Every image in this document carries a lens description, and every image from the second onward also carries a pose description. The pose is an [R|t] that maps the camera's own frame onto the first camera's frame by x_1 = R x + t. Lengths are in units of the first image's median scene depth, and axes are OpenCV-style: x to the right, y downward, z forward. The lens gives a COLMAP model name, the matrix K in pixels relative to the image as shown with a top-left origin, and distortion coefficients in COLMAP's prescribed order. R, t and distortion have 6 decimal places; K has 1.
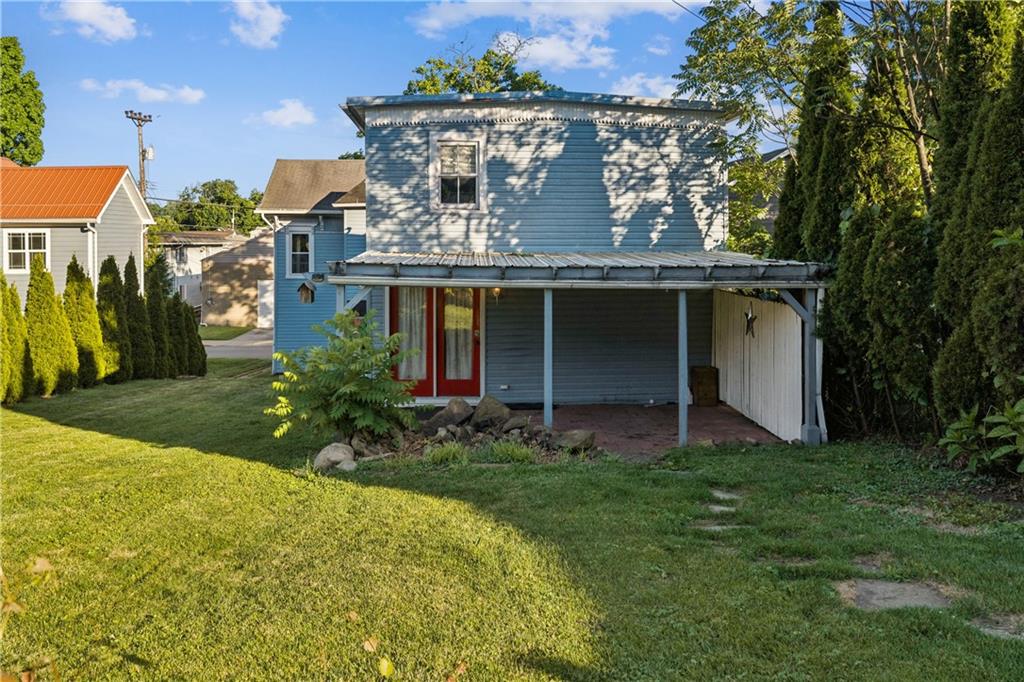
lens RADIAL K [[871.8, 0, 512.1], [0, 871.8, 277.0], [0, 0, 1]] dist [-0.000889, 0.005203]
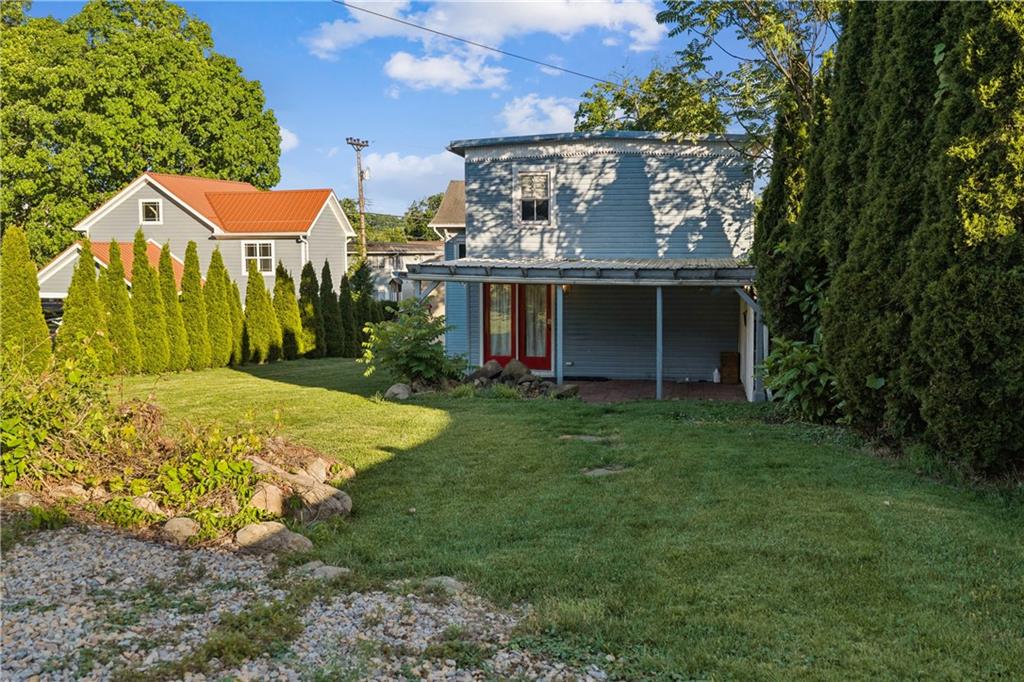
lens RADIAL K [[847.1, 0, 509.5], [0, 847.1, 340.3], [0, 0, 1]] dist [0.004987, 0.001416]
pose [[0.968757, 0.026116, -0.246632, 0.214833], [-0.010062, 0.997760, 0.066127, 0.009986], [0.247806, -0.061579, 0.966851, -0.235256]]
